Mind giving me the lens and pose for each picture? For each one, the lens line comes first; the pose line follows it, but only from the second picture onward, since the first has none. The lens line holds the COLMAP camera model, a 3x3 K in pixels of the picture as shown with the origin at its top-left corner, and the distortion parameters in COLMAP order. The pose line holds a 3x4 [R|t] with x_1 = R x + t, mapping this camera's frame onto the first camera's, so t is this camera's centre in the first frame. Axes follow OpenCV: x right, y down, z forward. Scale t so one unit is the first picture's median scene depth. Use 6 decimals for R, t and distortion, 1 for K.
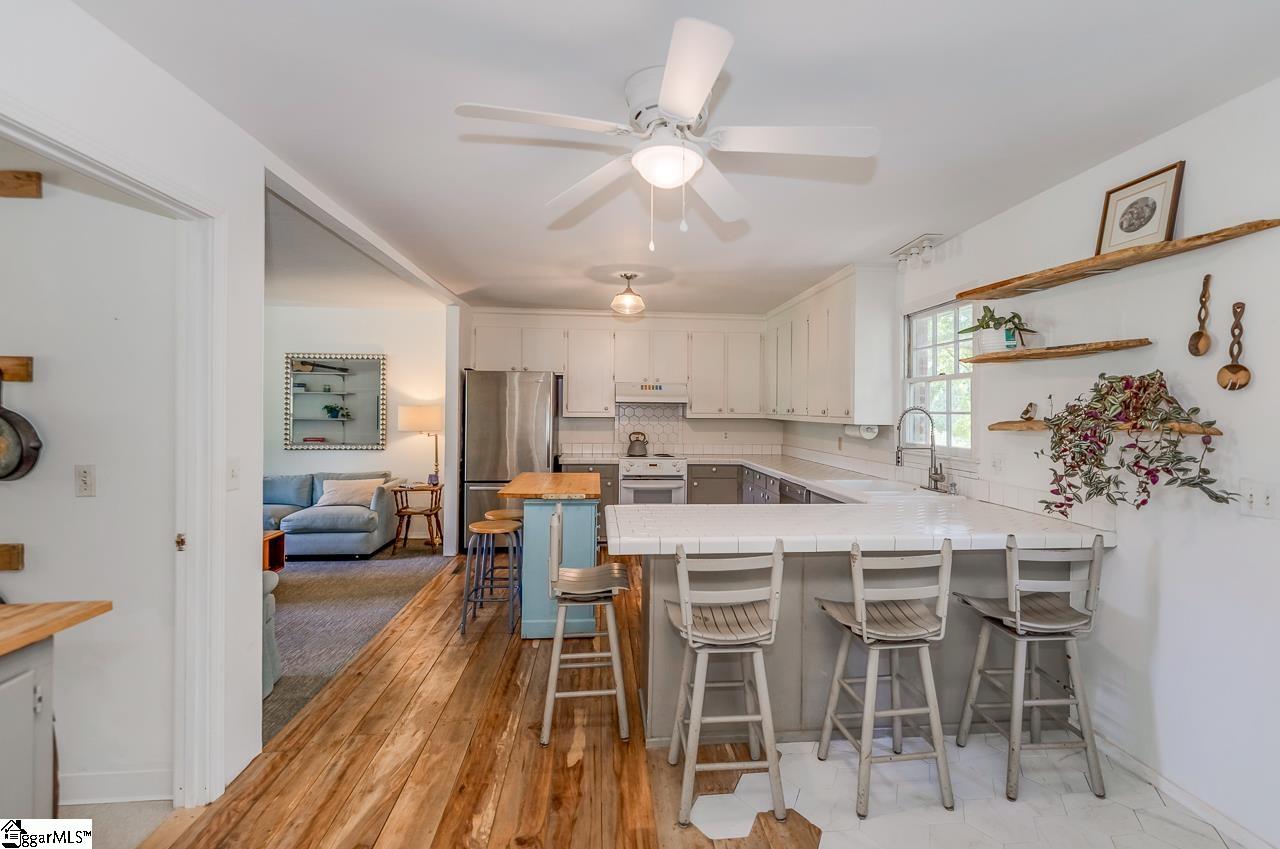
lens RADIAL K [[606.3, 0, 662.0], [0, 606.3, 404.6], [0, 0, 1]] dist [0.003597, 0.000548]
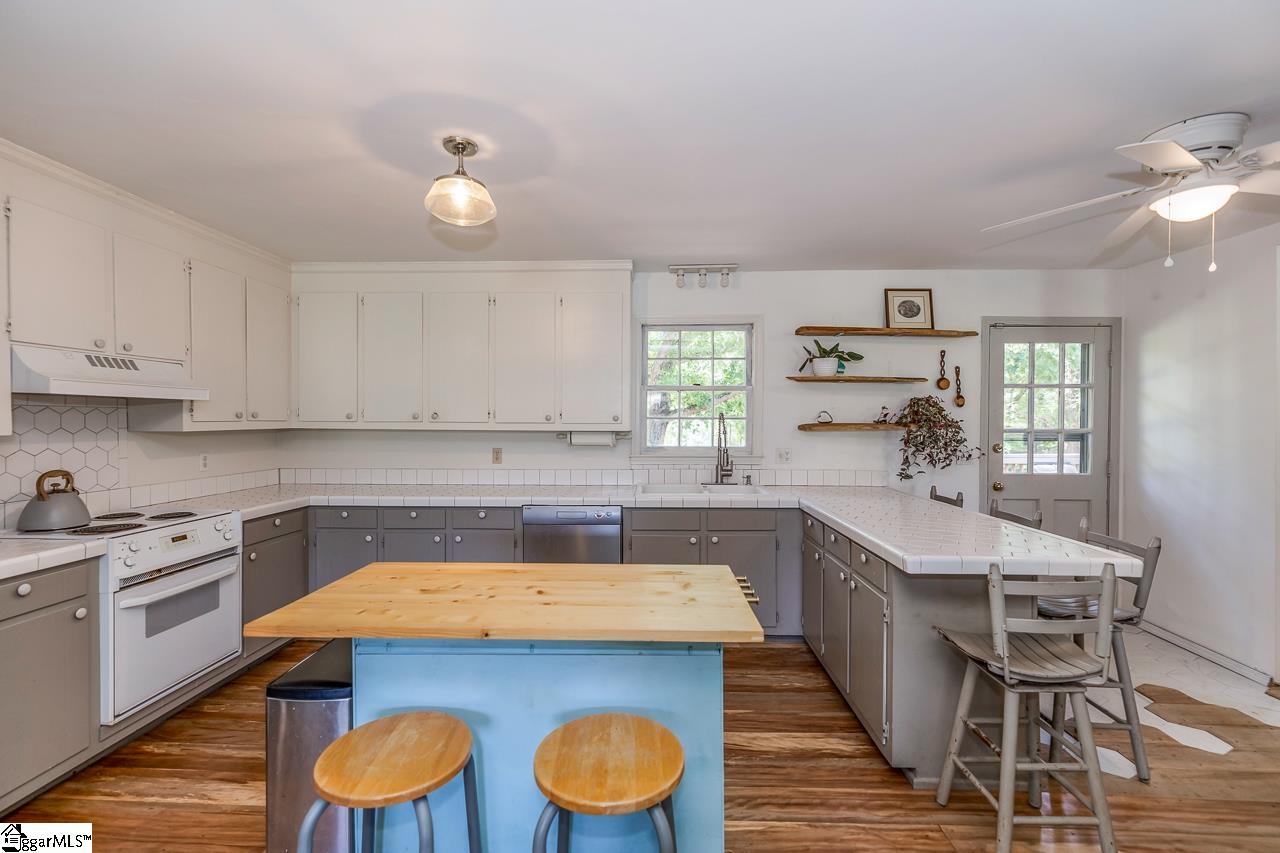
lens RADIAL K [[545.5, 0, 638.2], [0, 545.5, 424.8], [0, 0, 1]] dist [-0.000095, 0.000237]
pose [[0.129701, -0.016911, 0.991409, -0.610904], [-0.010100, 0.999780, 0.018375, 0.008566], [-0.991502, -0.012397, 0.129502, 1.019883]]
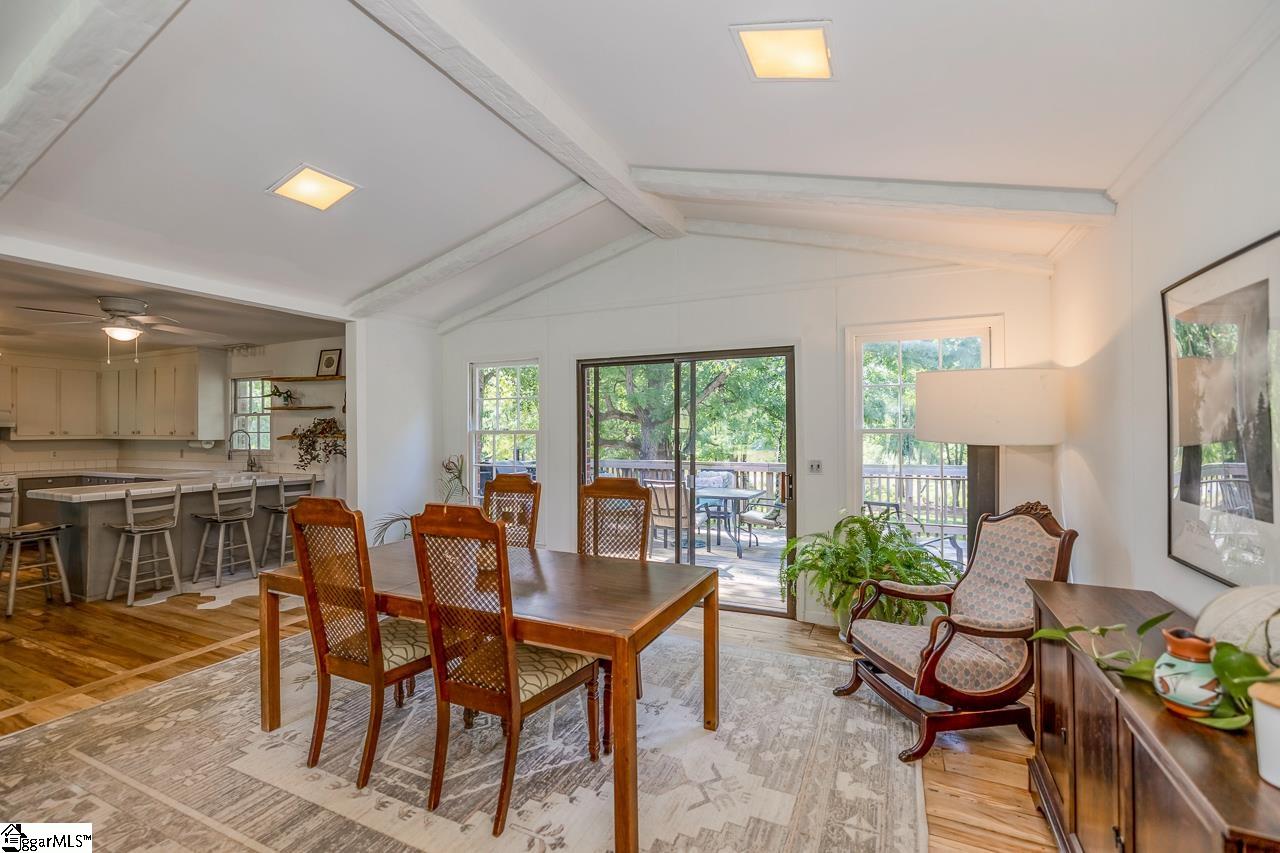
lens RADIAL K [[545.5, 0, 649.3], [0, 545.5, 427.5], [0, 0, 1]] dist [-0.000095, 0.000237]
pose [[0.501114, -0.004320, 0.865370, -0.439729], [0.000420, 0.999989, 0.004749, -0.010971], [-0.865381, -0.002016, 0.501110, -1.018754]]
